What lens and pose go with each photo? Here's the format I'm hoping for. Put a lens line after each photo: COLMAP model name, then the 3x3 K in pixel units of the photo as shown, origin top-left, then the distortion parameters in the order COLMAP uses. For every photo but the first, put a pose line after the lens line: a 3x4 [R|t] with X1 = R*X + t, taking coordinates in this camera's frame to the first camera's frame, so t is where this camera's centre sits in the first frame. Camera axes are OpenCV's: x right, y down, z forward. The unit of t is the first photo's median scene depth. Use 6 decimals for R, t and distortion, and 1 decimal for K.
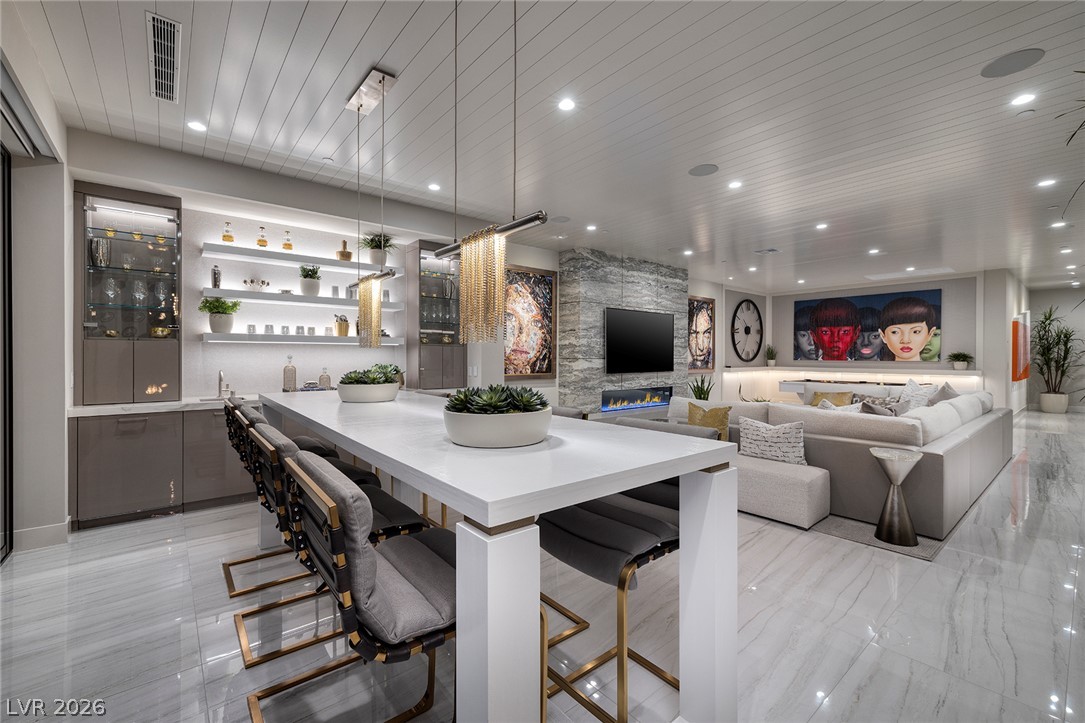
lens RADIAL K [[461.7, 0, 544.6], [0, 461.7, 358.8], [0, 0, 1]] dist [-0.001409, -0.000059]
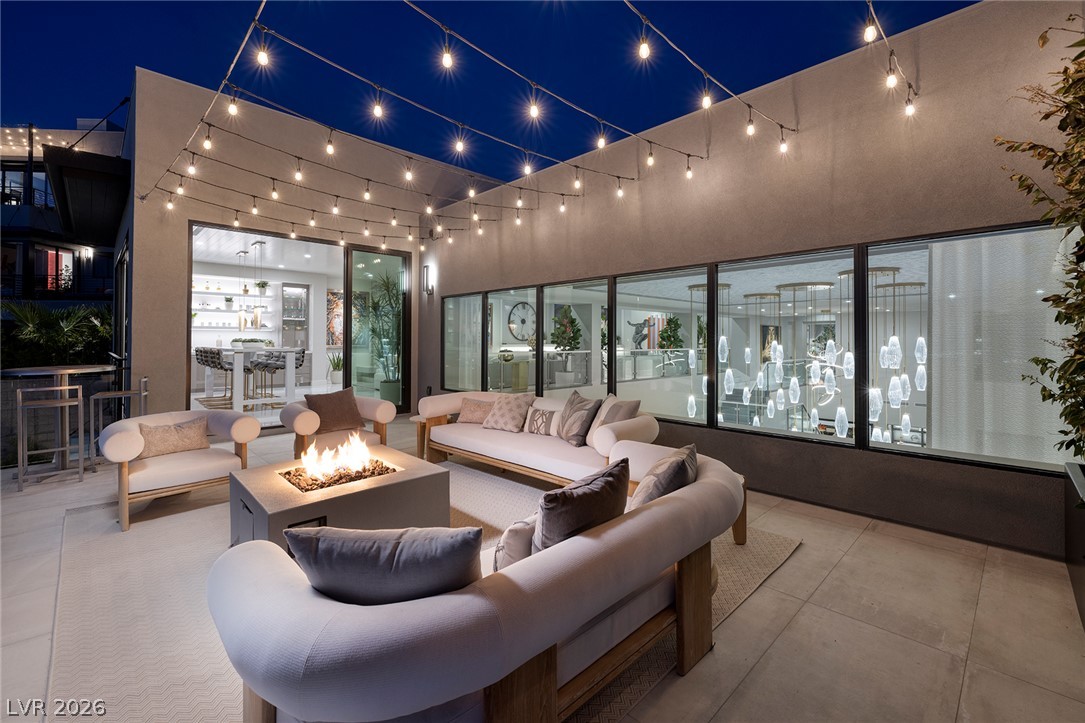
lens RADIAL K [[461.7, 0, 534.3], [0, 461.7, 337.3], [0, 0, 1]] dist [-0.001409, -0.000059]
pose [[0.997015, 0.000428, 0.077210, 0.371560], [0.000651, 0.999903, -0.013948, 0.016273], [-0.077209, 0.013957, 0.996917, -0.629177]]
